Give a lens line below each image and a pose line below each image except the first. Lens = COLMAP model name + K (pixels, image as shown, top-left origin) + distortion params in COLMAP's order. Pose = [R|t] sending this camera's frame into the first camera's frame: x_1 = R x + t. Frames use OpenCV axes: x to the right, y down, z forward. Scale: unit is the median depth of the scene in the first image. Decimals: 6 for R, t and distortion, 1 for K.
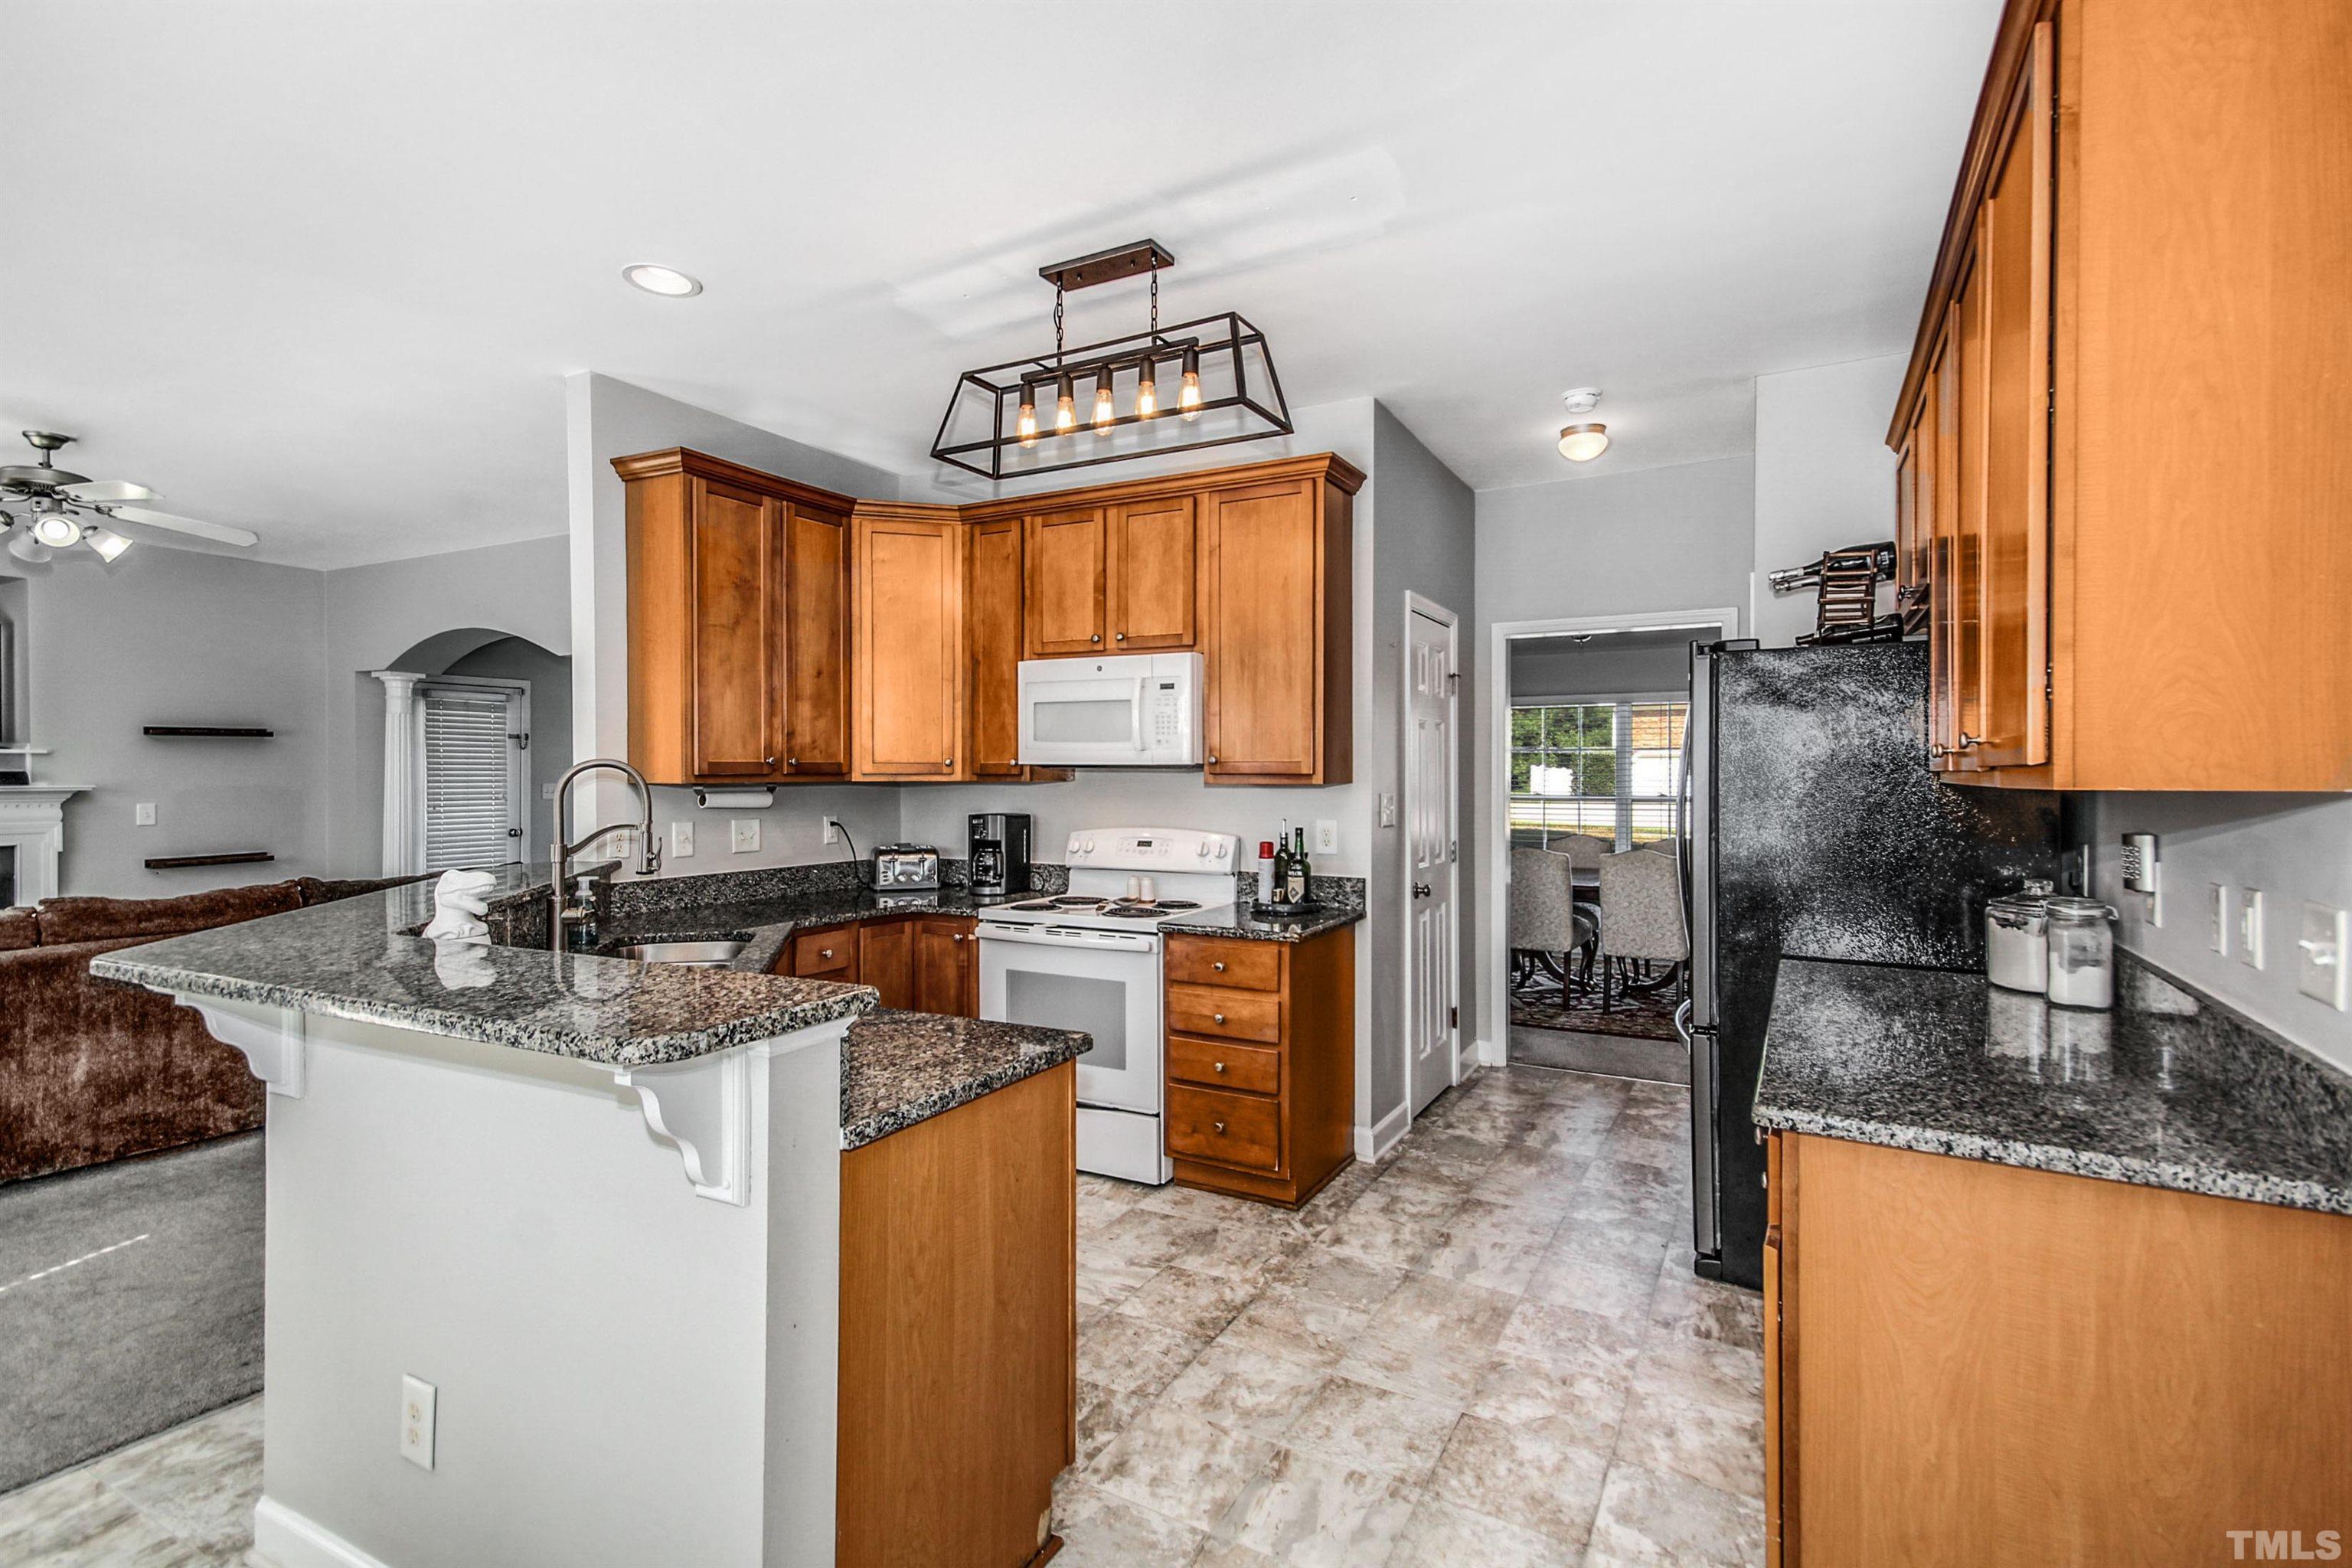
lens RADIAL K [[1095.1, 0, 1182.7], [0, 1095.1, 779.2], [0, 0, 1]] dist [0.004061, 0.000702]
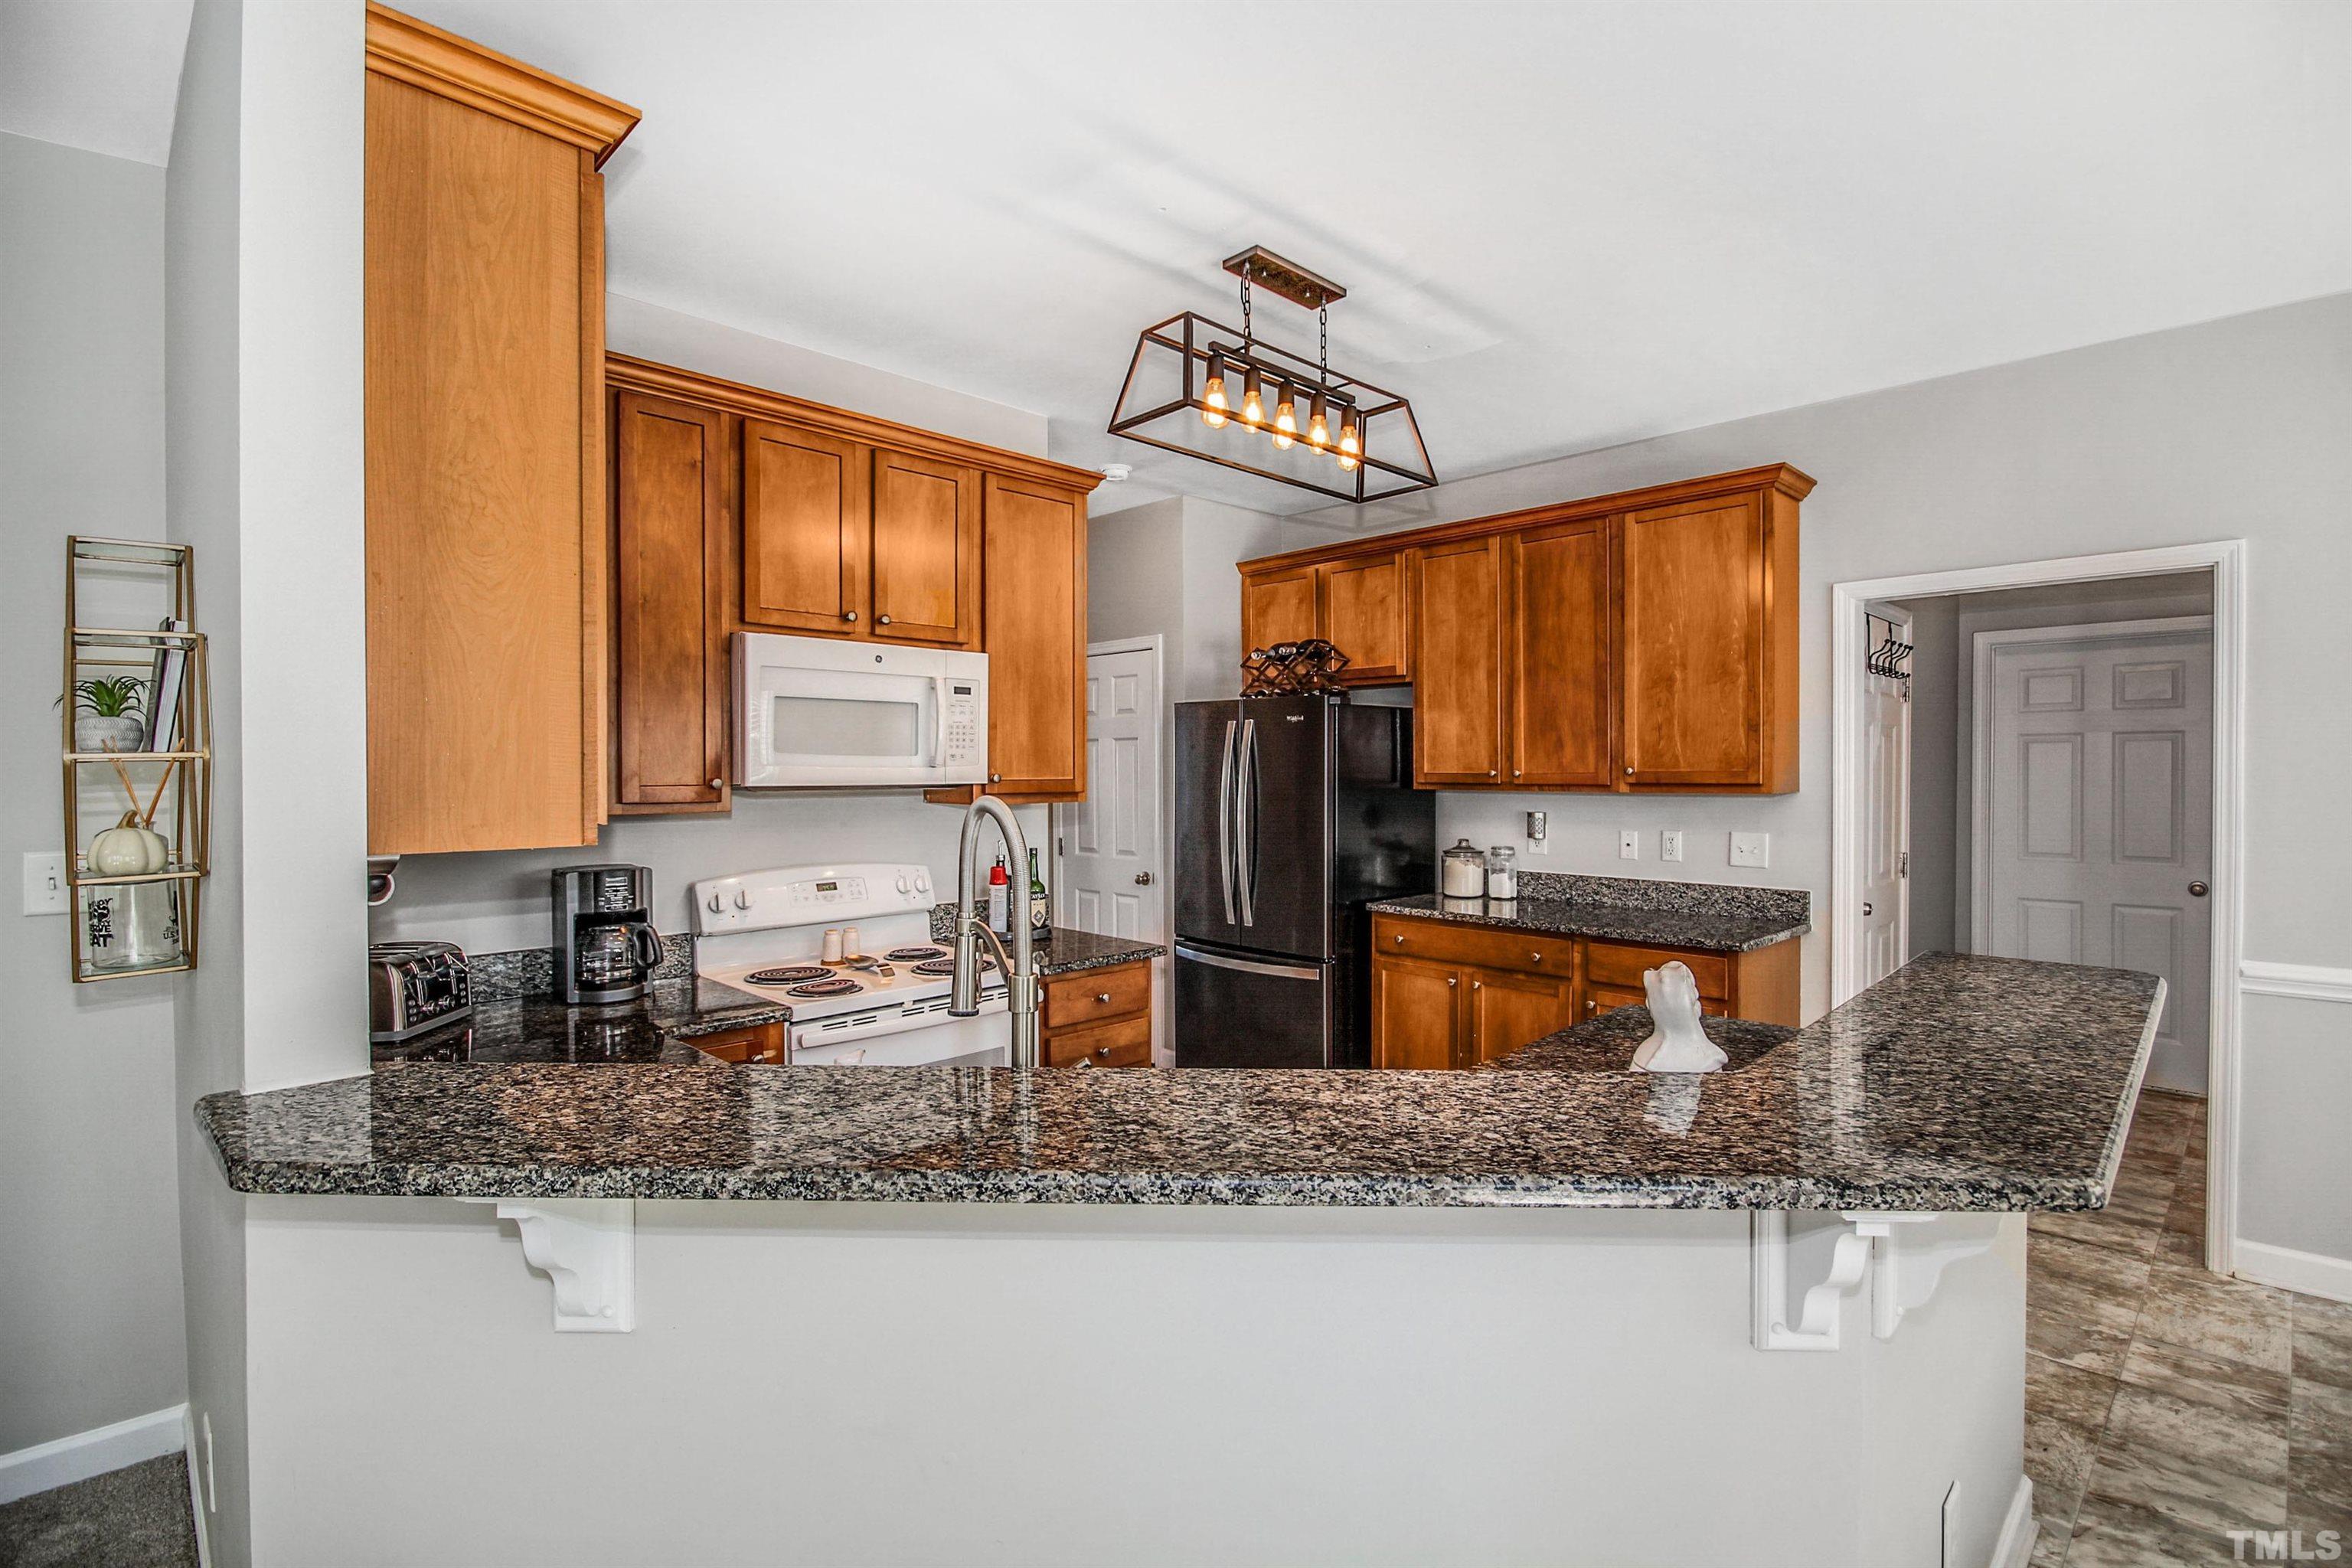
lens RADIAL K [[1095.1, 0, 1171.3], [0, 1095.1, 782.6], [0, 0, 1]] dist [0.004061, 0.000702]
pose [[0.294027, -0.016257, 0.955659, -0.884682], [0.012557, 0.999835, 0.013145, -0.026768], [-0.955715, 0.008135, 0.294183, 0.689448]]
